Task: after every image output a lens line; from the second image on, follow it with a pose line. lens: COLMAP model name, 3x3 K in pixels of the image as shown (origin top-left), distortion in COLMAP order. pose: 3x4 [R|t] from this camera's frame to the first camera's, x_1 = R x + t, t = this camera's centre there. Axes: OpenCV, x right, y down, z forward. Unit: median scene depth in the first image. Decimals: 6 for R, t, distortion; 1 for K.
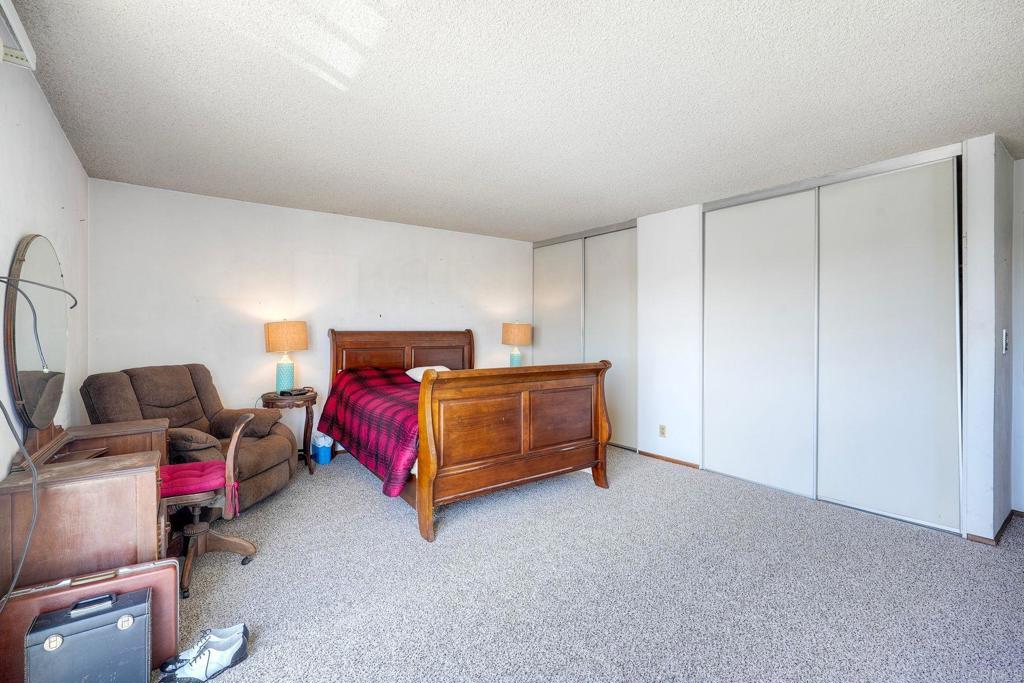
lens RADIAL K [[466.2, 0, 515.4], [0, 466.2, 334.2], [0, 0, 1]] dist [-0.010708, 0.002826]
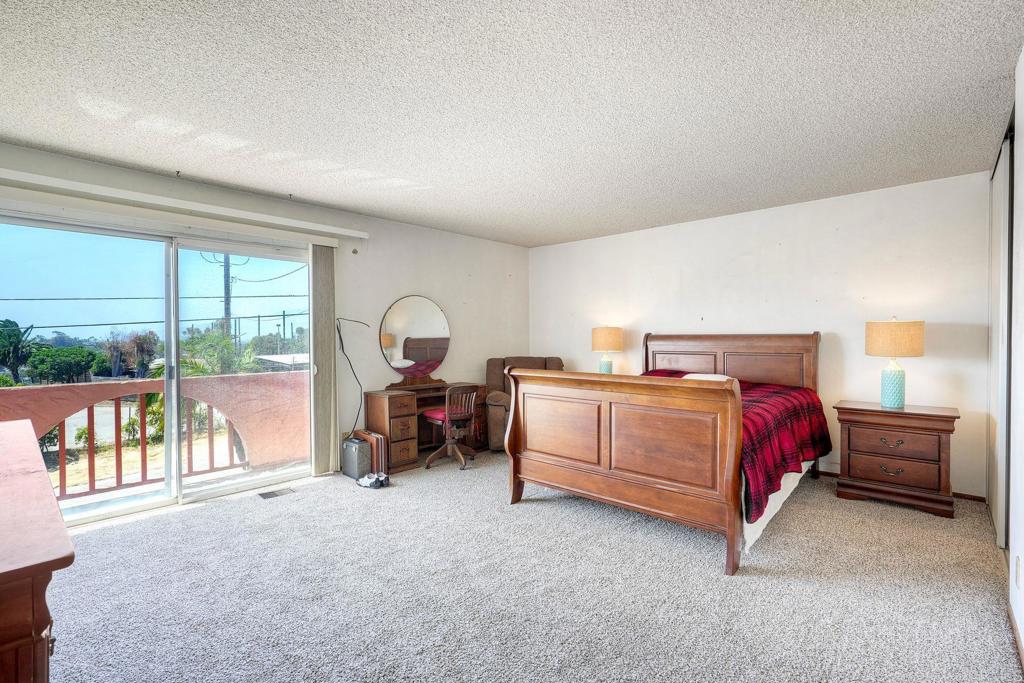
lens RADIAL K [[466.2, 0, 516.7], [0, 466.2, 341.8], [0, 0, 1]] dist [-0.010708, 0.002826]
pose [[0.202314, 0.015478, -0.979198, 0.841013], [-0.002465, 0.999880, 0.015295, -0.007493], [0.979318, -0.000681, 0.202328, 0.620763]]
